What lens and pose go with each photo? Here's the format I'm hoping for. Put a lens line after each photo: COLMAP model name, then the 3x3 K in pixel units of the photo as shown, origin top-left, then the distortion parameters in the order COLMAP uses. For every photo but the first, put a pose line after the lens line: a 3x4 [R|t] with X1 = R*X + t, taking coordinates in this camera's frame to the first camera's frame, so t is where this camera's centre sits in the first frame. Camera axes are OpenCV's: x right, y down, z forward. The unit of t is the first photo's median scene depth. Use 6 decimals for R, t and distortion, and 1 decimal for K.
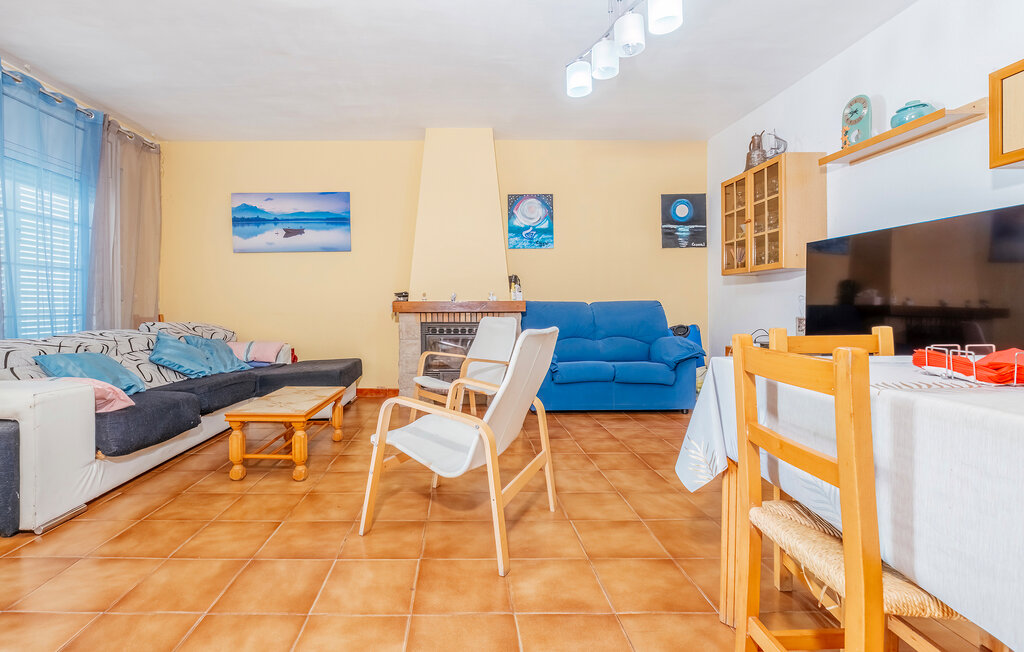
lens RADIAL K [[467.0, 0, 469.3], [0, 467.0, 323.2], [0, 0, 1]] dist [-0.000265, -0.000048]
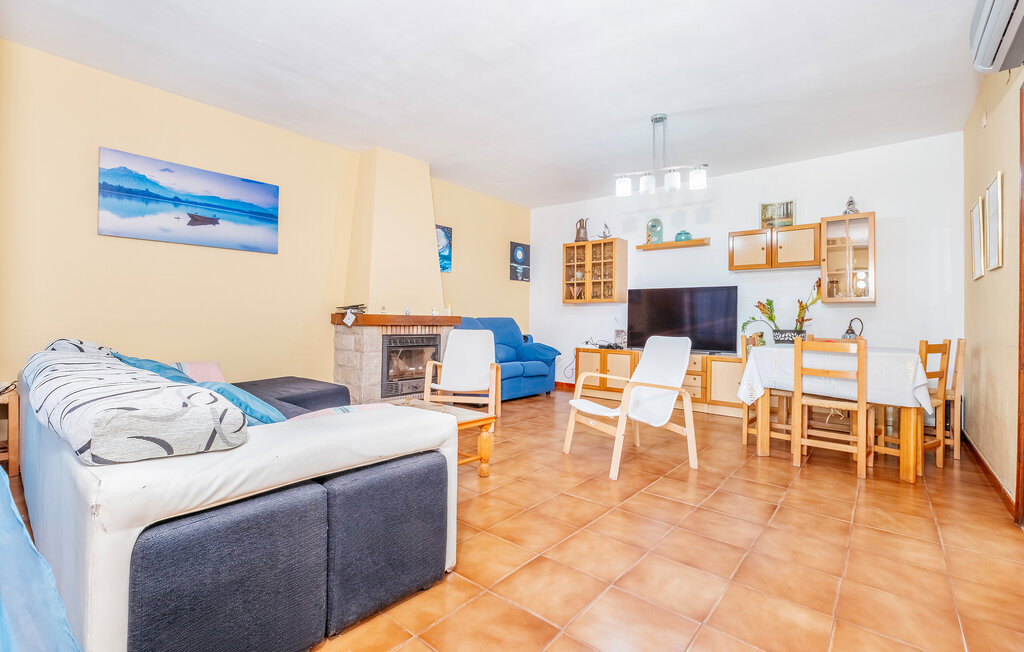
lens RADIAL K [[445.5, 0, 512.0], [0, 445.5, 326.0], [0, 0, 1]] dist [-0.002013, -0.000126]
pose [[0.653090, 0.004332, 0.757268, -0.603544], [0.010188, 0.999843, -0.014507, -0.003810], [-0.757212, 0.017190, 0.652943, 0.134063]]
